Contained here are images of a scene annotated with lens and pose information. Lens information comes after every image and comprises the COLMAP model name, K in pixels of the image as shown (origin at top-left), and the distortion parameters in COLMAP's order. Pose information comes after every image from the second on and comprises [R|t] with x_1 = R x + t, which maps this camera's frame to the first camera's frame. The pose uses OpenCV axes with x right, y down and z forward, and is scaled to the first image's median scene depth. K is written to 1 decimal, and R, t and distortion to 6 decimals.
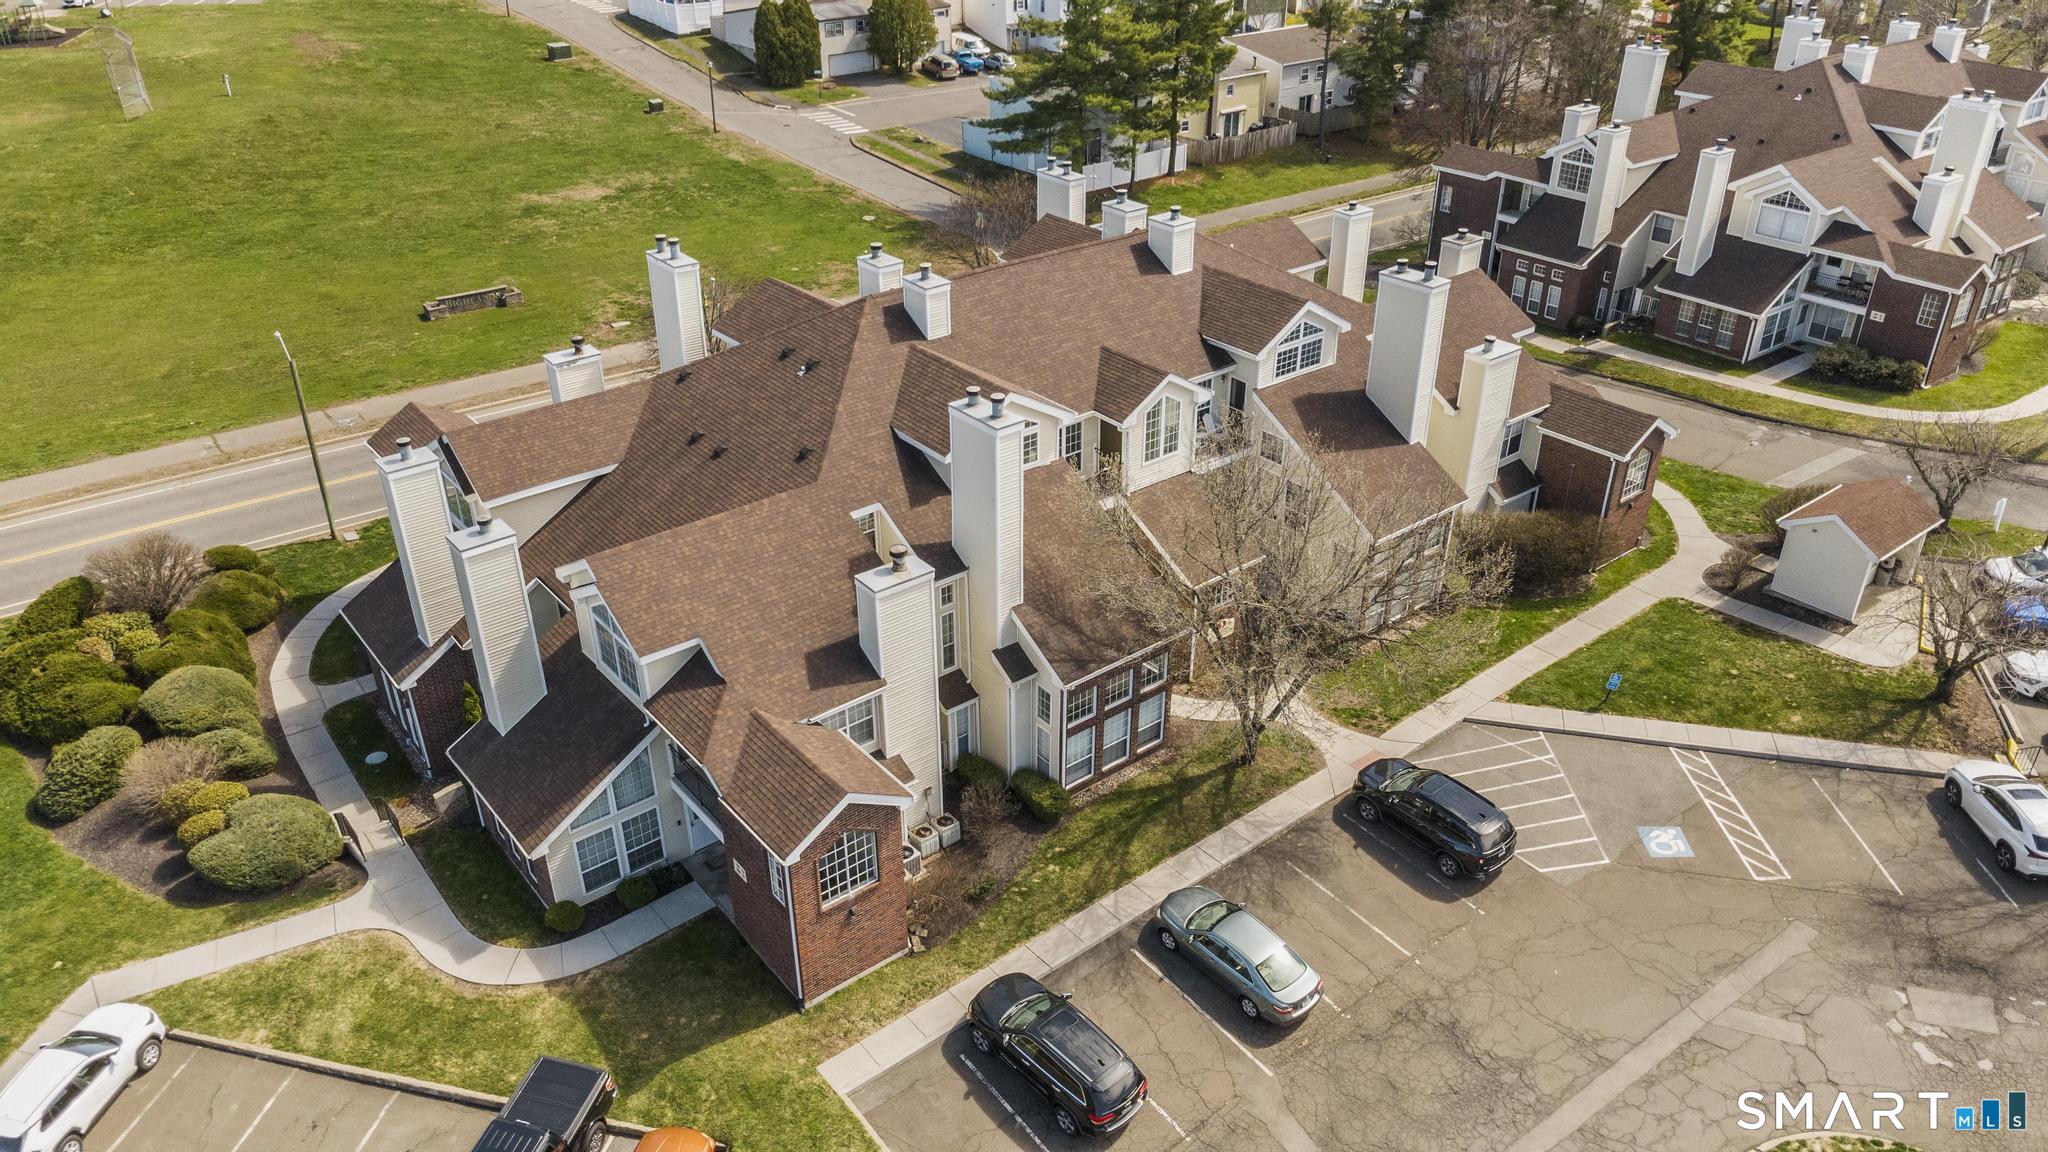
lens RADIAL K [[1435.1, 0, 1024.0], [0, 1435.1, 576.0], [0, 0, 1]] dist [0.033044, -0.042320]
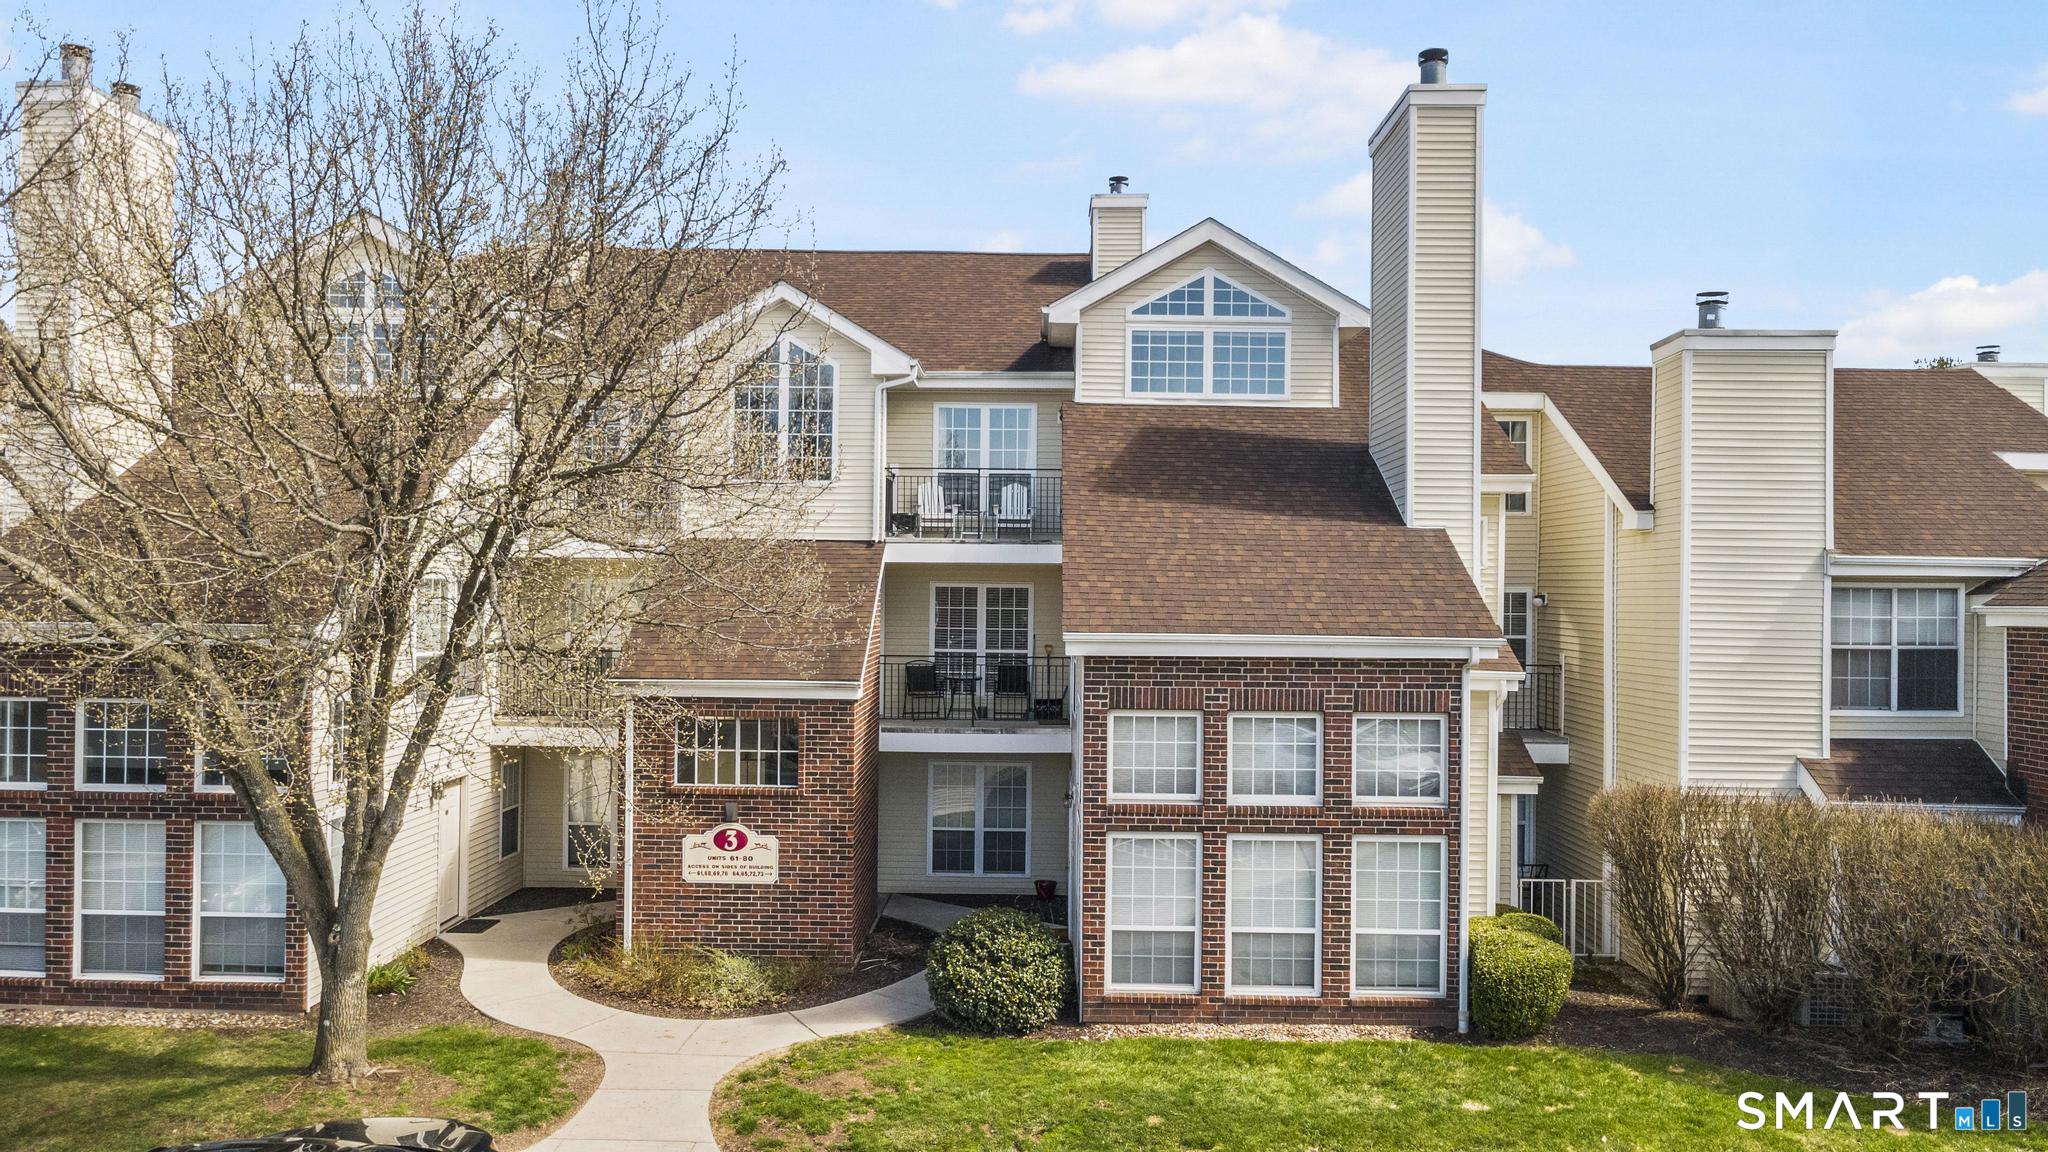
lens RADIAL K [[1435.1, 0, 1024.0], [0, 1435.1, 576.0], [0, 0, 1]] dist [0.033044, -0.042320]
pose [[0.769808, 0.002361, -0.638271, 0.461324], [-0.327426, 0.859852, -0.391722, 0.102322], [0.547894, 0.510537, 0.662695, 0.766260]]
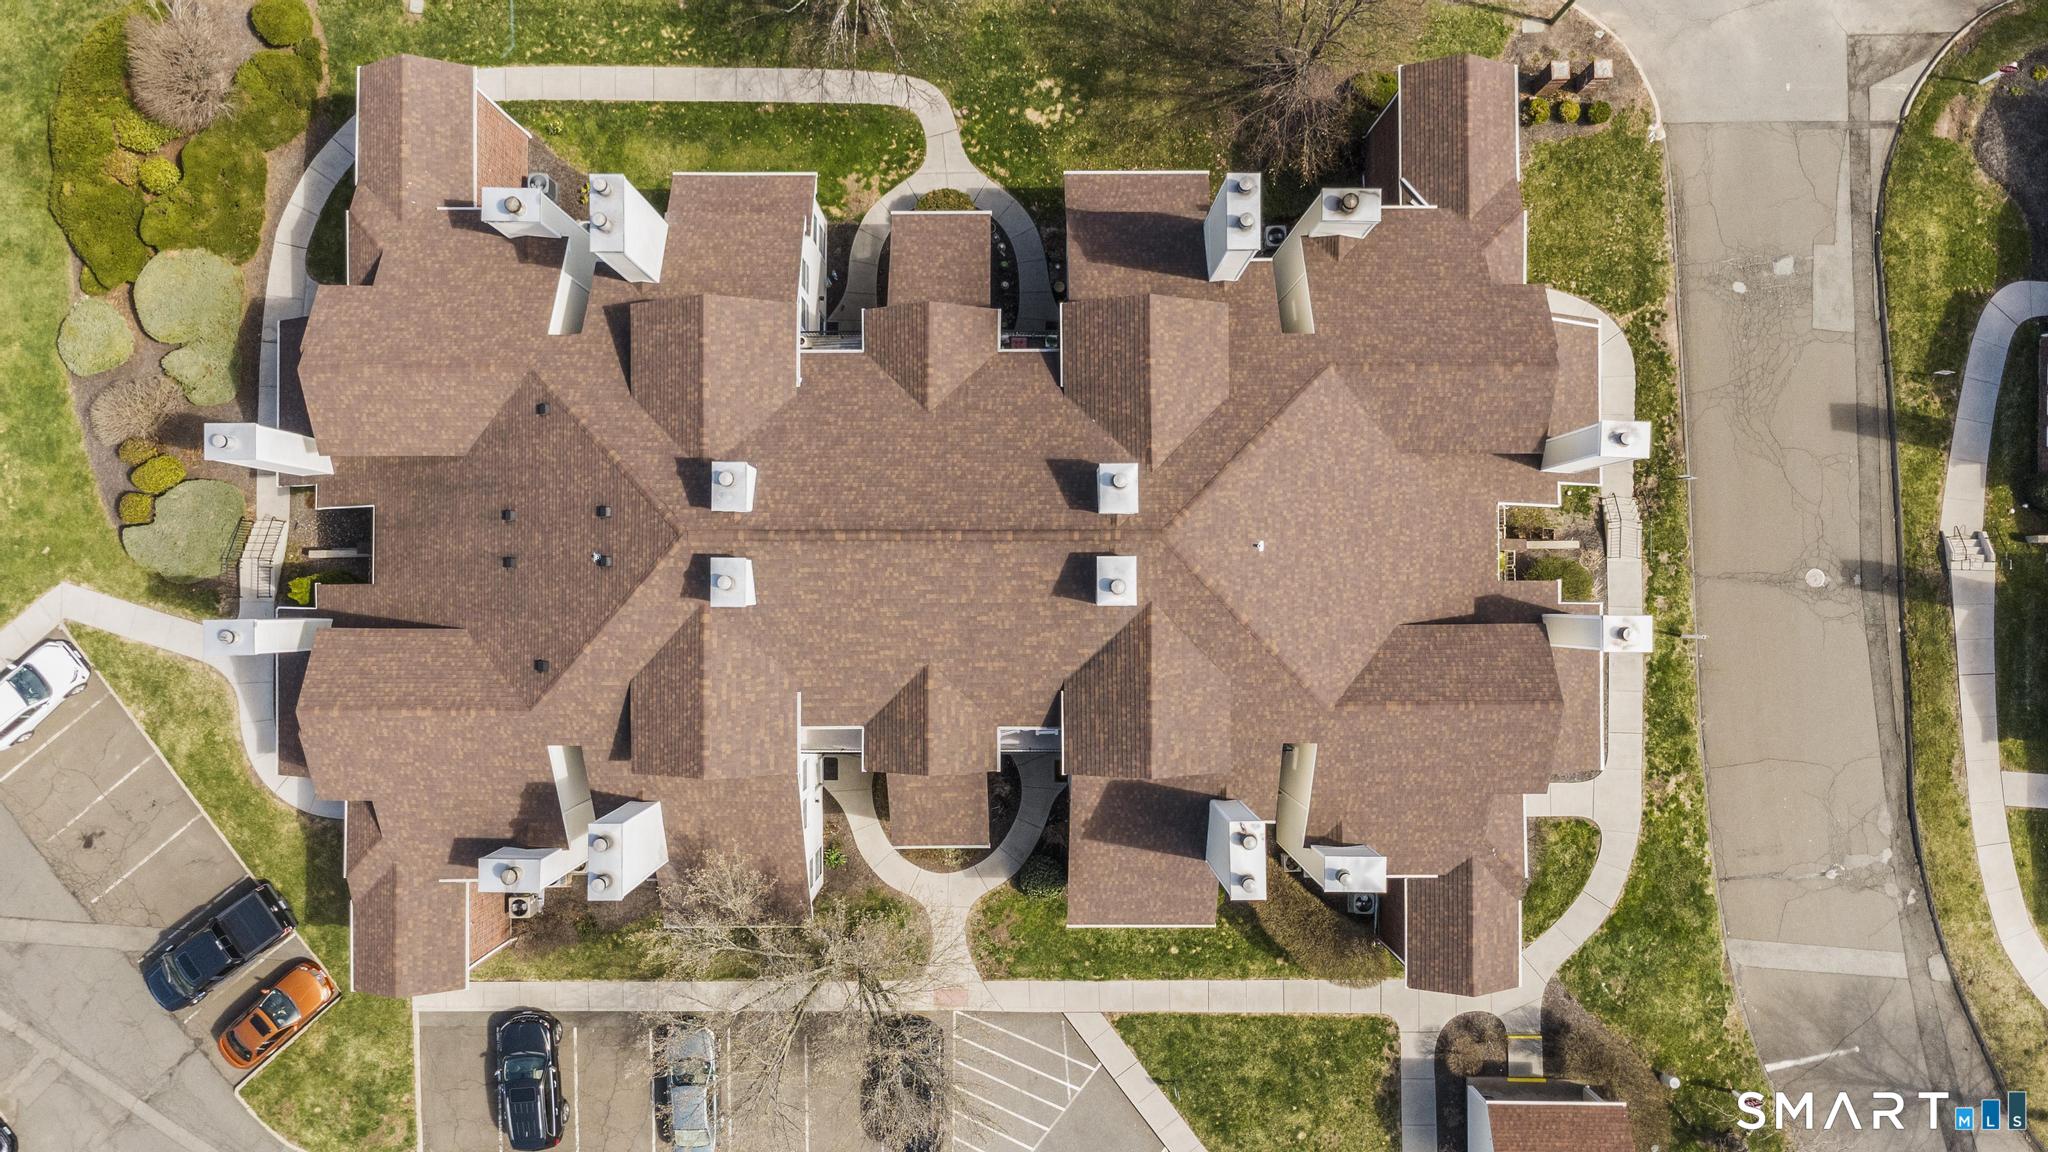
lens RADIAL K [[1435.1, 0, 1024.0], [0, 1435.1, 576.0], [0, 0, 1]] dist [0.033044, -0.042320]
pose [[0.780510, 0.625141, 0.001438, 0.066345], [-0.315309, 0.391686, 0.864386, -0.997713], [0.539800, -0.675115, 0.502827, 0.644492]]
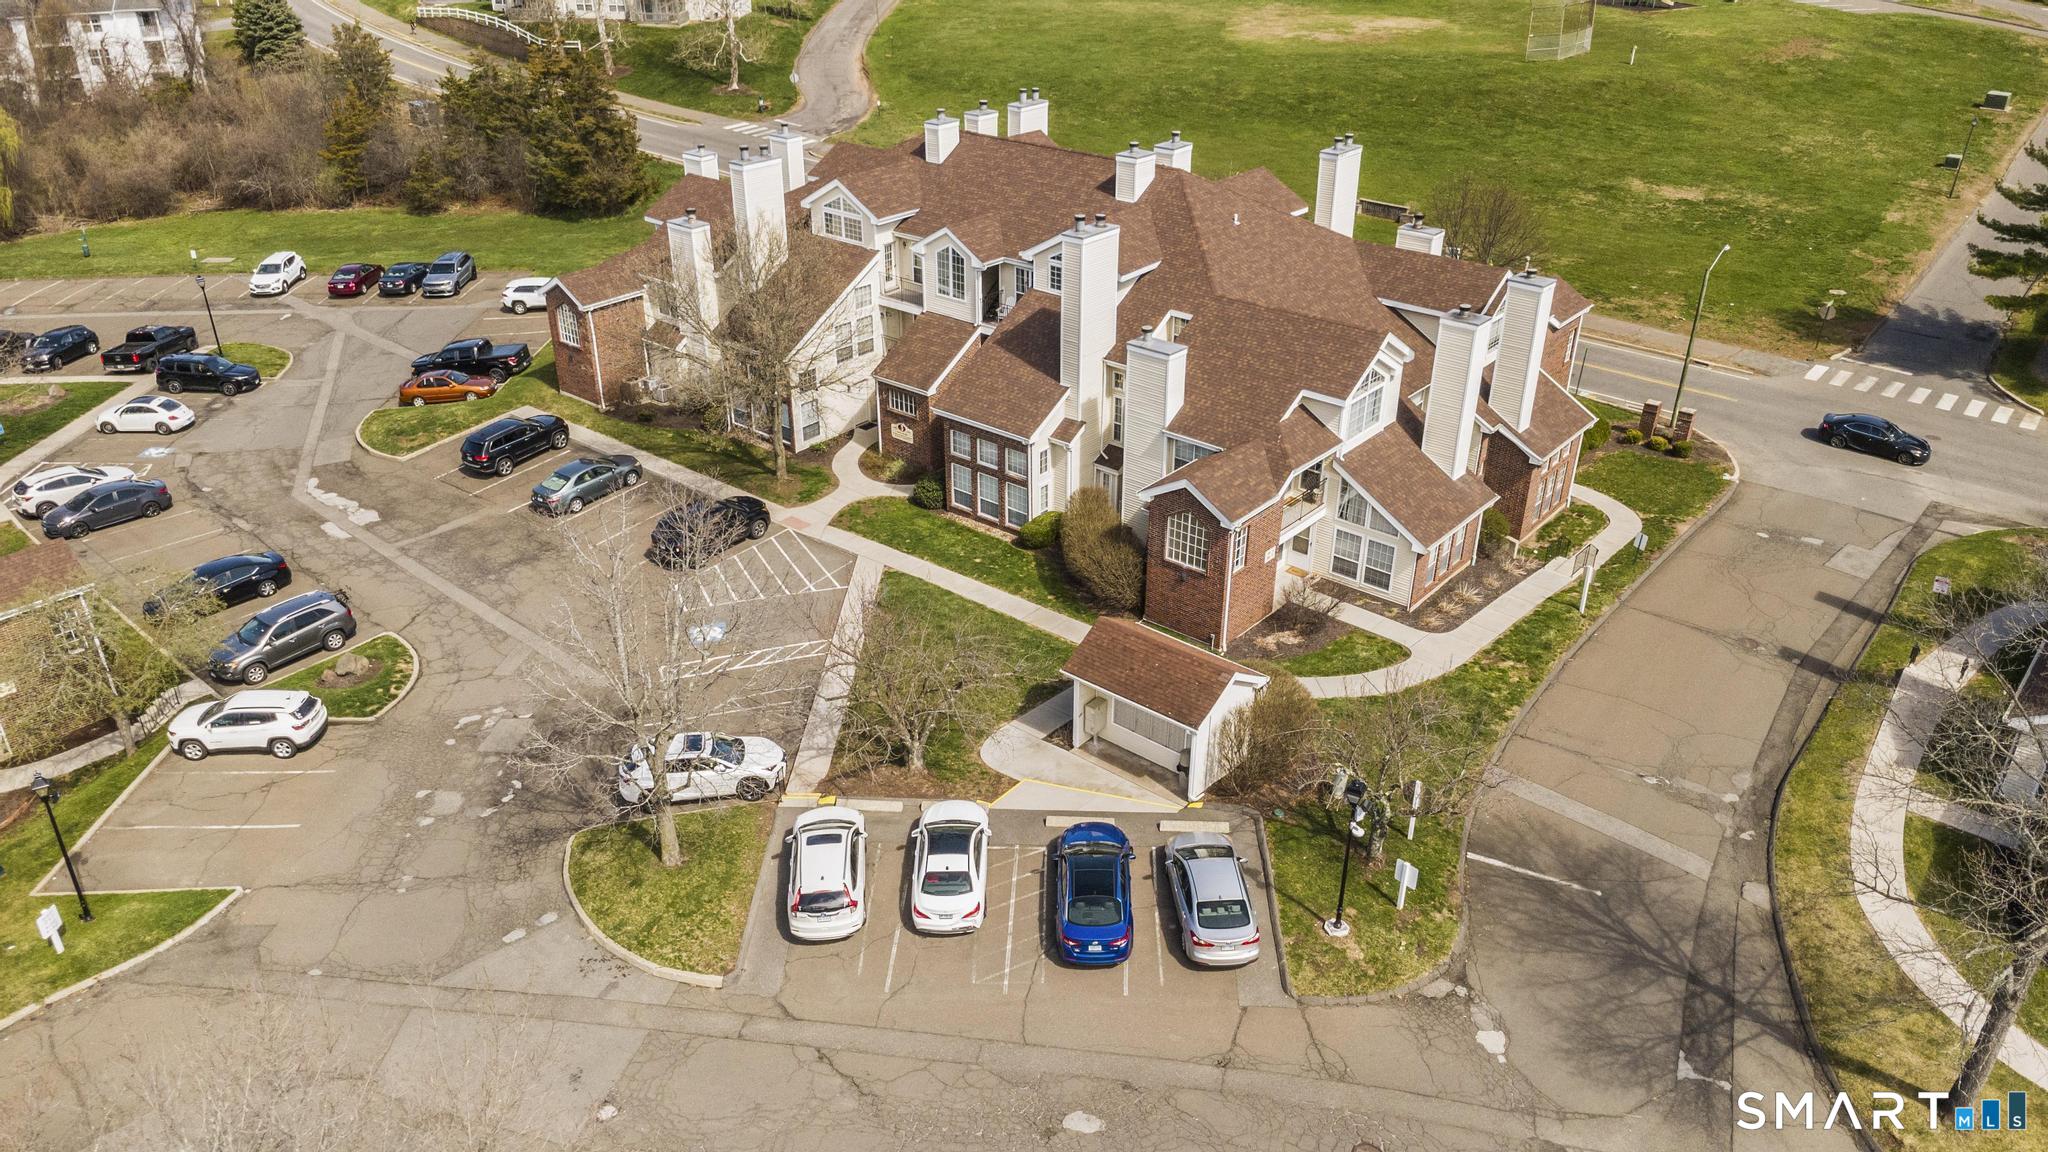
lens RADIAL K [[1435.1, 0, 1024.0], [0, 1435.1, 576.0], [0, 0, 1]] dist [0.033044, -0.042320]
pose [[0.198581, 0.466193, -0.862108, 1.352707], [-0.486525, 0.810483, 0.326208, -0.336620], [0.850799, 0.354658, 0.387761, 0.661739]]
